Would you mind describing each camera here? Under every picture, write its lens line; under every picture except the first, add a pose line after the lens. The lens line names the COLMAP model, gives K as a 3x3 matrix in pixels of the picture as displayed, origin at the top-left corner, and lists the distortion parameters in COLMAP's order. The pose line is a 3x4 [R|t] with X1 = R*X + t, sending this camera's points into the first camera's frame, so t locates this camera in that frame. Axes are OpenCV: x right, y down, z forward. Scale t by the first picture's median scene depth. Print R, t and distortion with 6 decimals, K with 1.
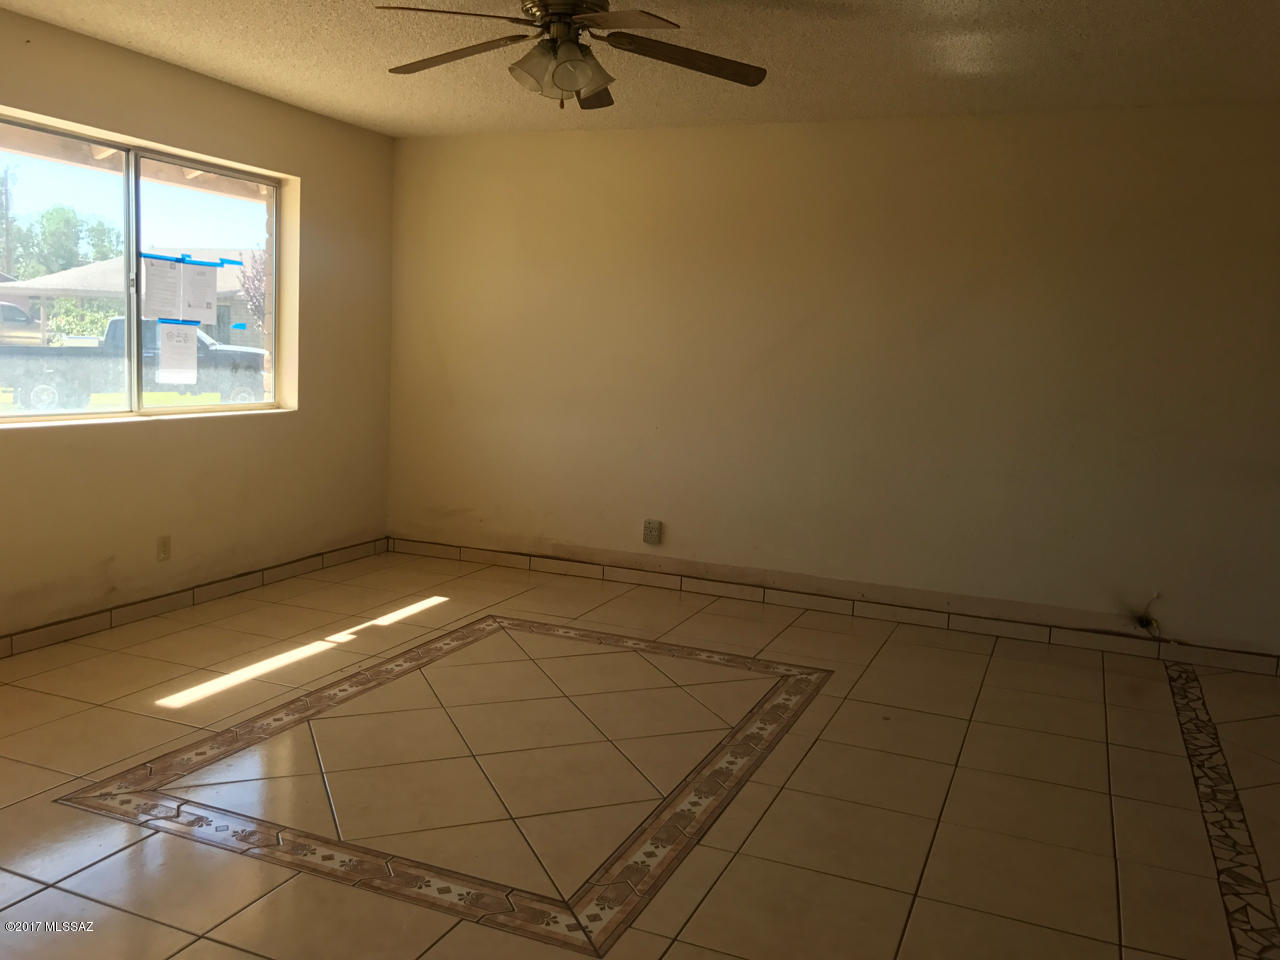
lens RADIAL K [[1068.7, 0, 640.0], [0, 1068.7, 480.0], [0, 0, 1]] dist [0.005857, -0.006873]
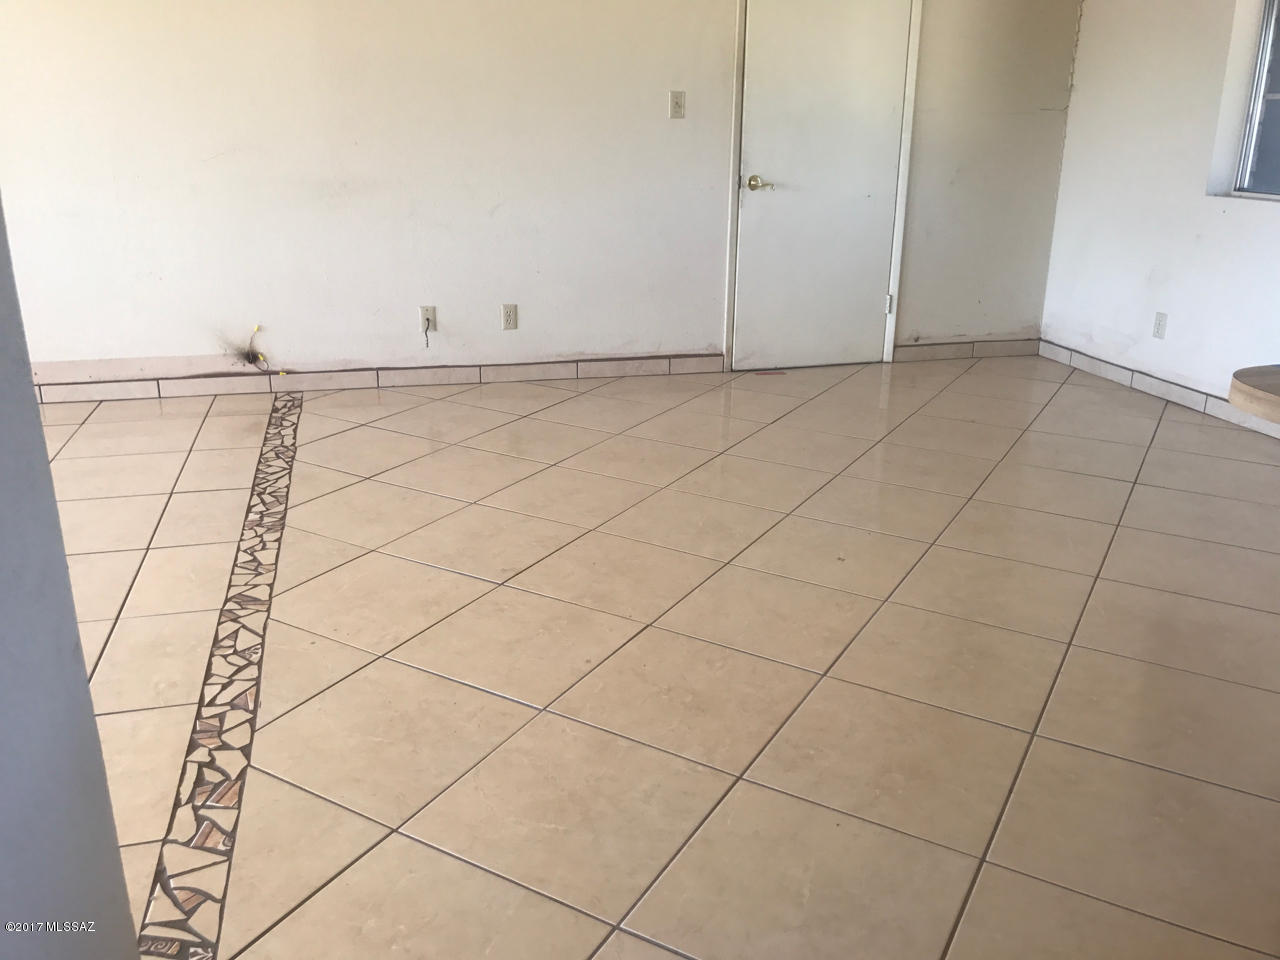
lens RADIAL K [[1062.9, 0, 644.3], [0, 1062.9, 484.6], [0, 0, 1]] dist [0.005589, -0.008754]
pose [[0.785745, -0.235011, 0.572167, 0.234881], [0.099839, 0.961069, 0.257641, 0.042466], [-0.610440, -0.145316, 0.778618, 0.030214]]
